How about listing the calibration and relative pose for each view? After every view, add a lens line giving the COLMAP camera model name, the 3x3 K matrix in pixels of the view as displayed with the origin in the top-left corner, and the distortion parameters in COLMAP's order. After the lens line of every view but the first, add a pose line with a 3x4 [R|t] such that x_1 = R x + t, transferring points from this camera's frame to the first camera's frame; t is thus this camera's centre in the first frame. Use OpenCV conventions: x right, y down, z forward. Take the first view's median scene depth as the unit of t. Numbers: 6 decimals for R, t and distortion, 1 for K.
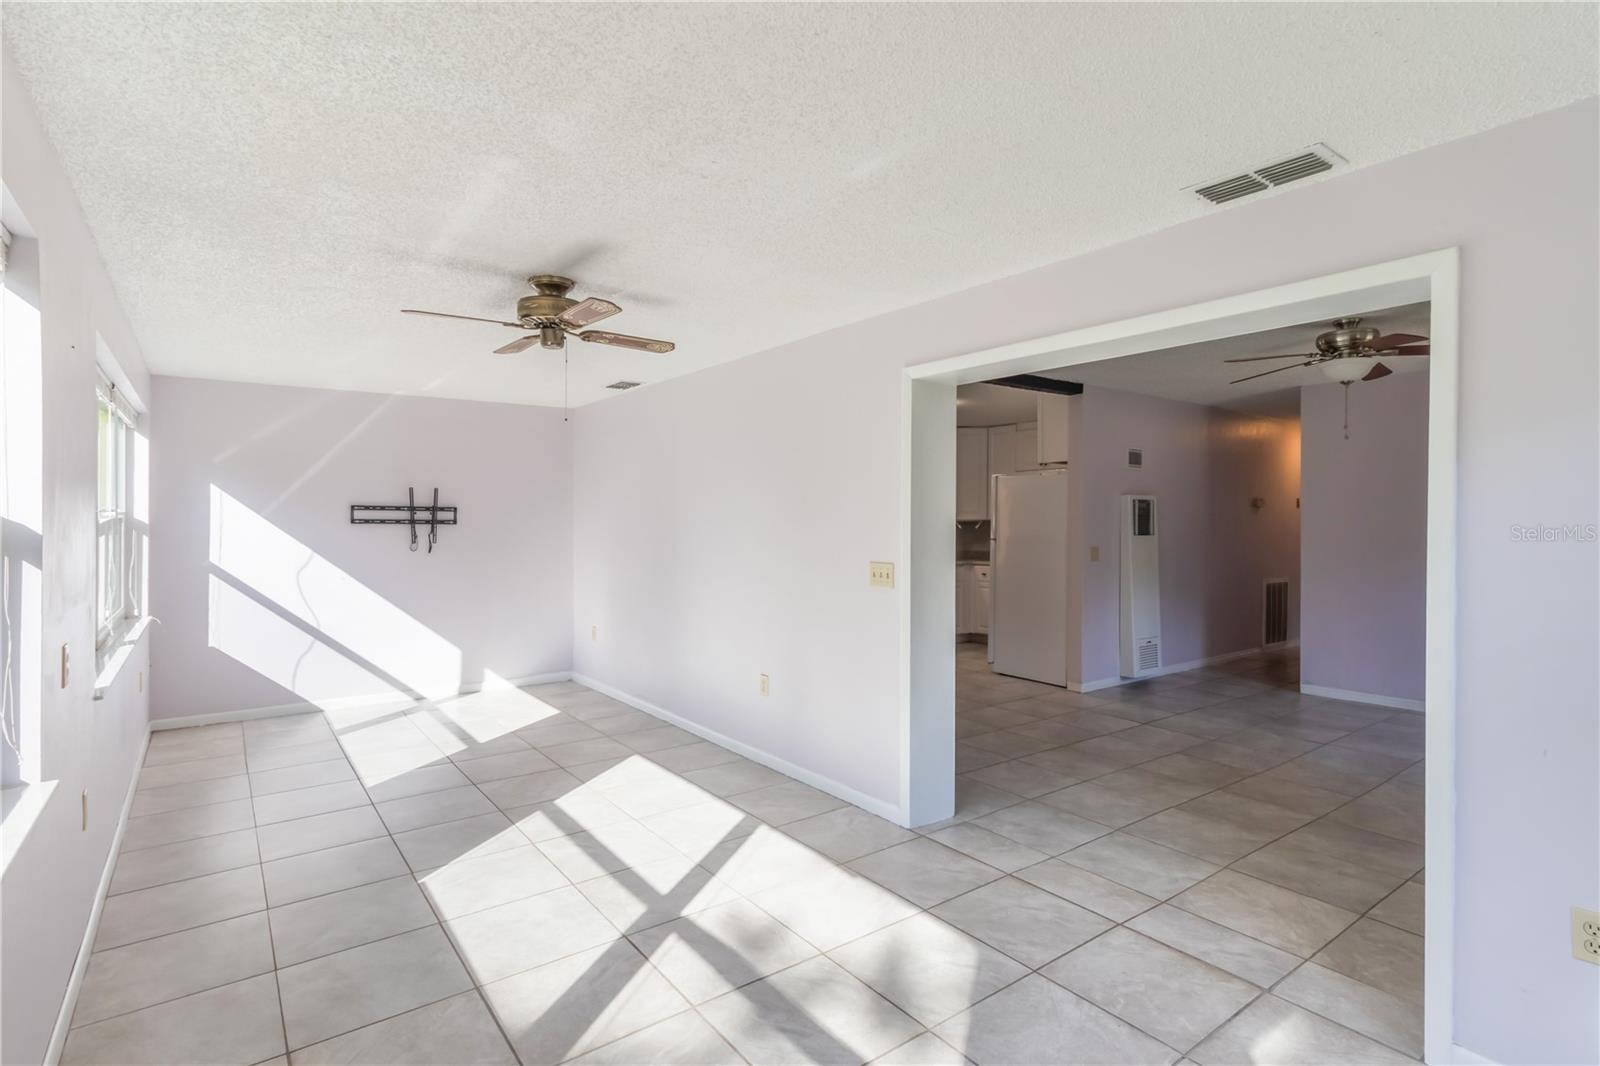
lens RADIAL K [[775.8, 0, 810.8], [0, 775.8, 520.2], [0, 0, 1]] dist [0.002402, 0.001372]
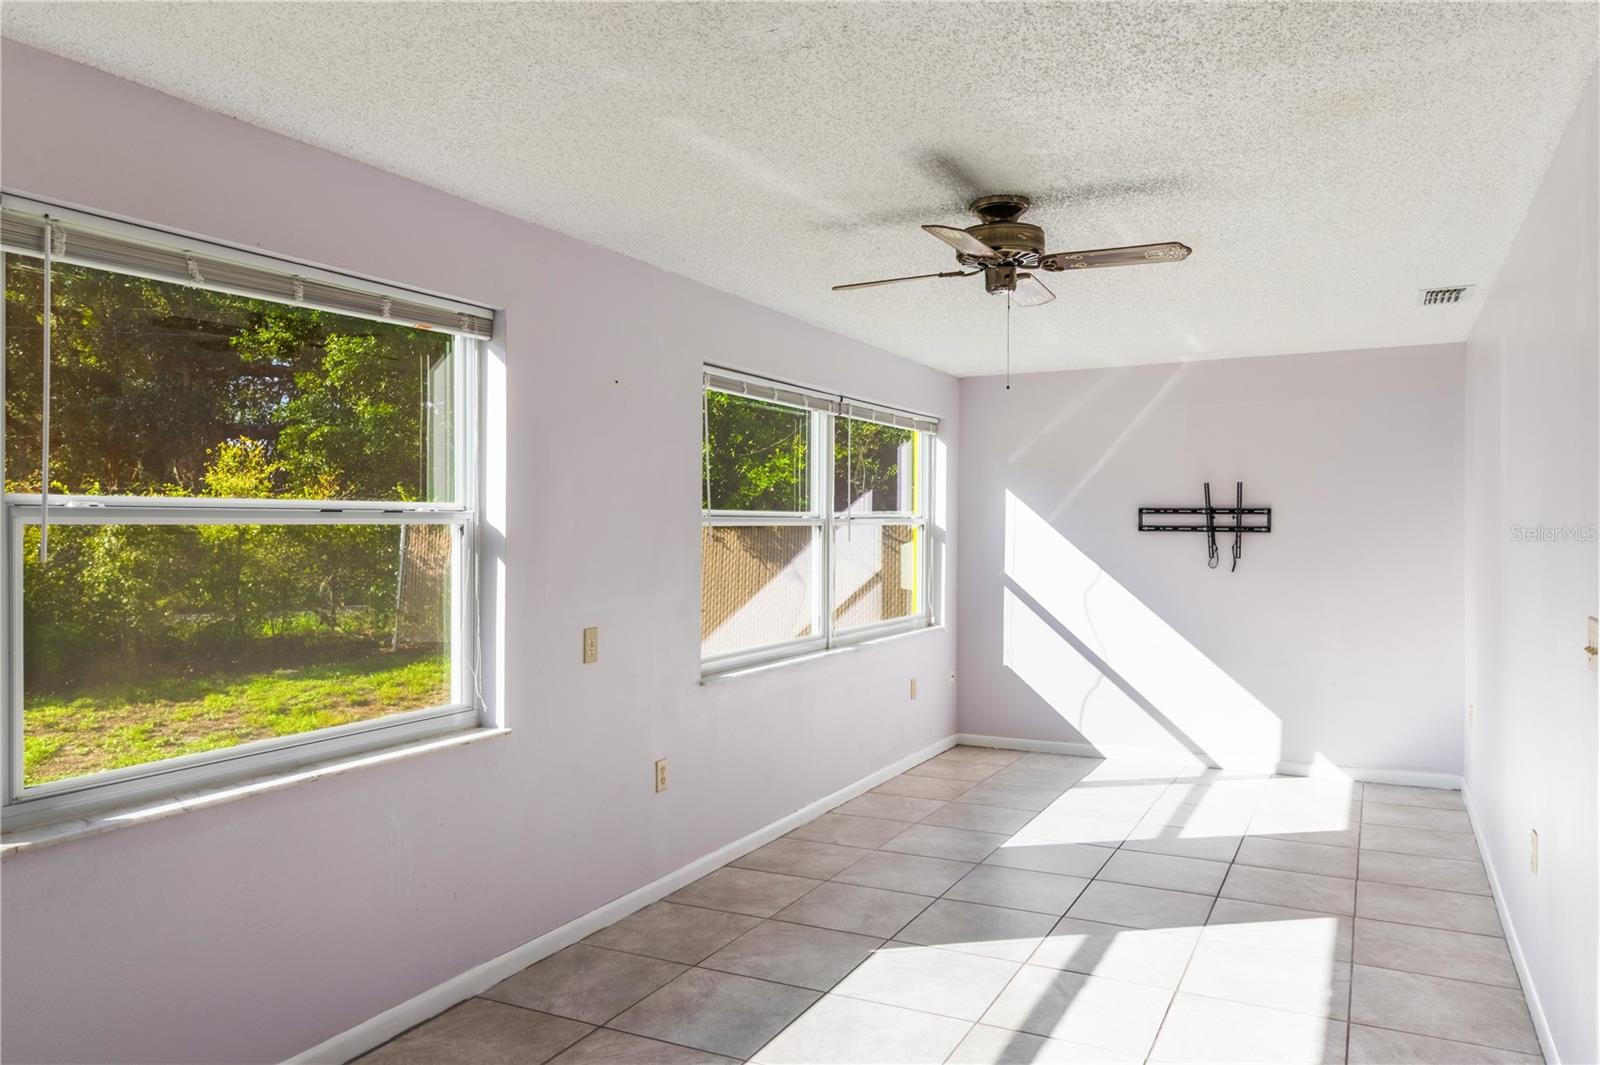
lens RADIAL K [[1121.8, 0, 832.9], [0, 1121.8, 537.0], [0, 0, 1]] dist [-0.022651, -0.001028]
pose [[0.449315, 0.008119, -0.893337, 0.330132], [0.001575, 0.999950, 0.009880, -0.001505], [0.893372, -0.005846, 0.449279, 0.232955]]
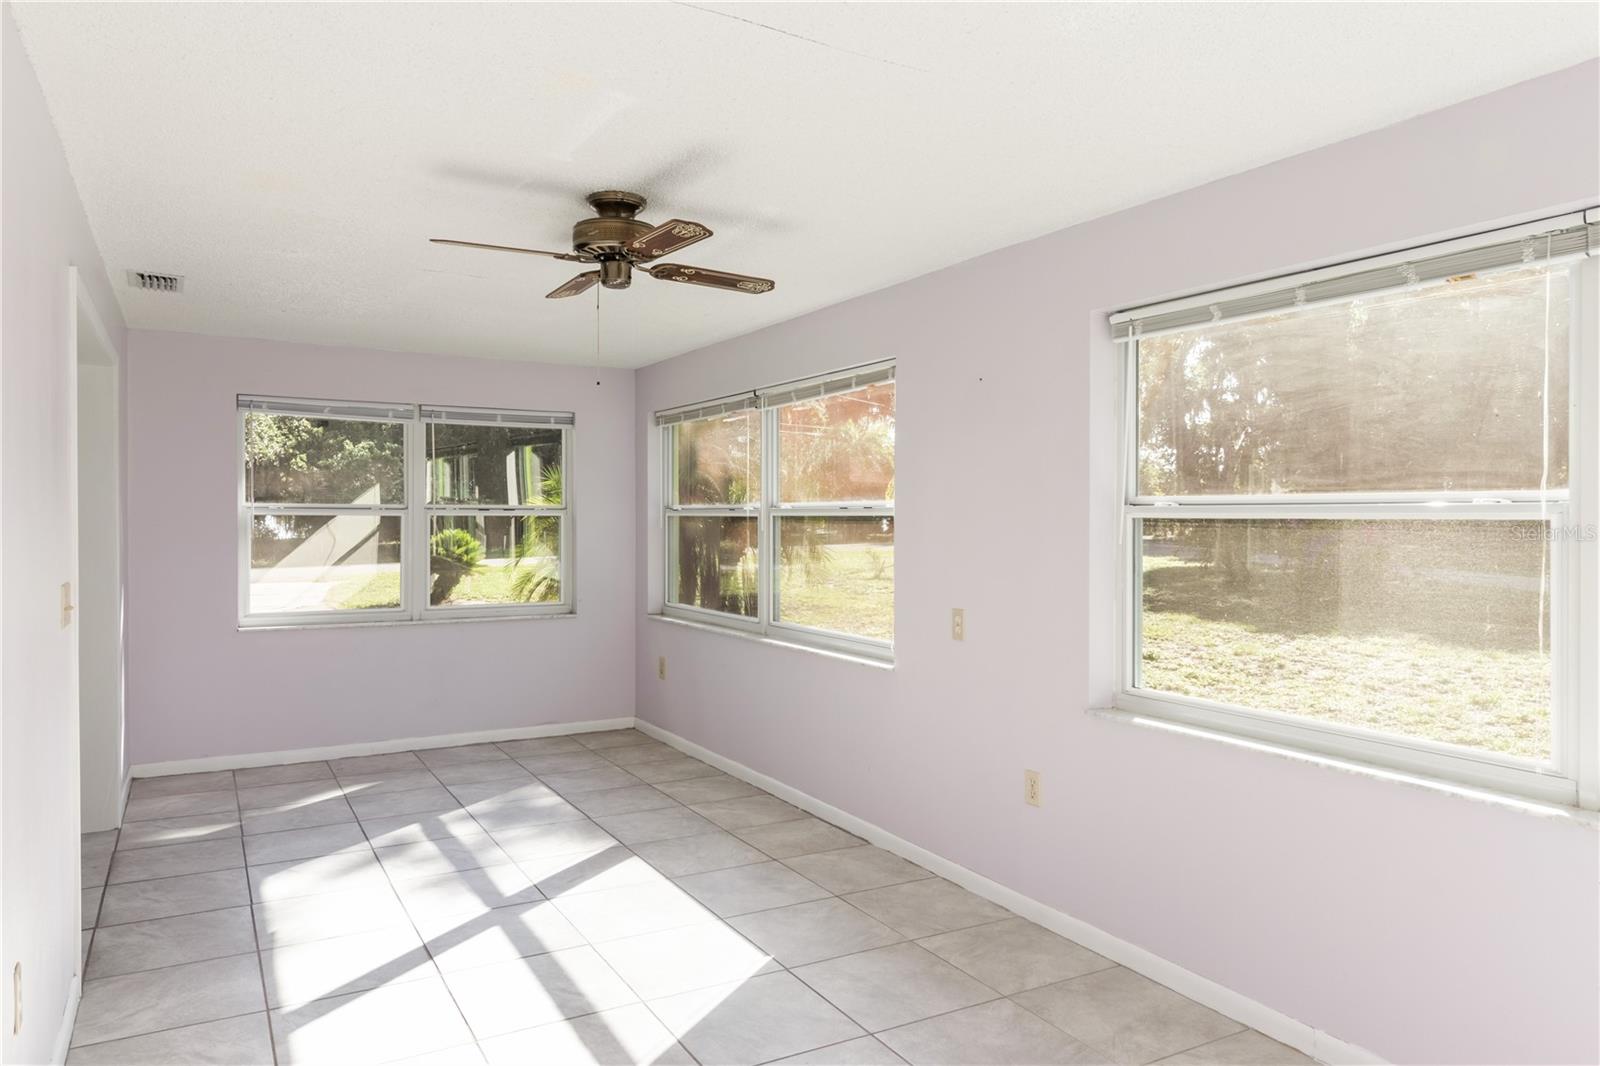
lens RADIAL K [[1043.2, 0, 802.2], [0, 1043.2, 536.7], [0, 0, 1]] dist [0.006538, 0.001717]
pose [[-0.991922, -0.011004, 0.126370, -0.384460], [-0.009079, 0.999834, 0.015797, 0.001710], [-0.126523, 0.014522, -0.991857, 1.197037]]
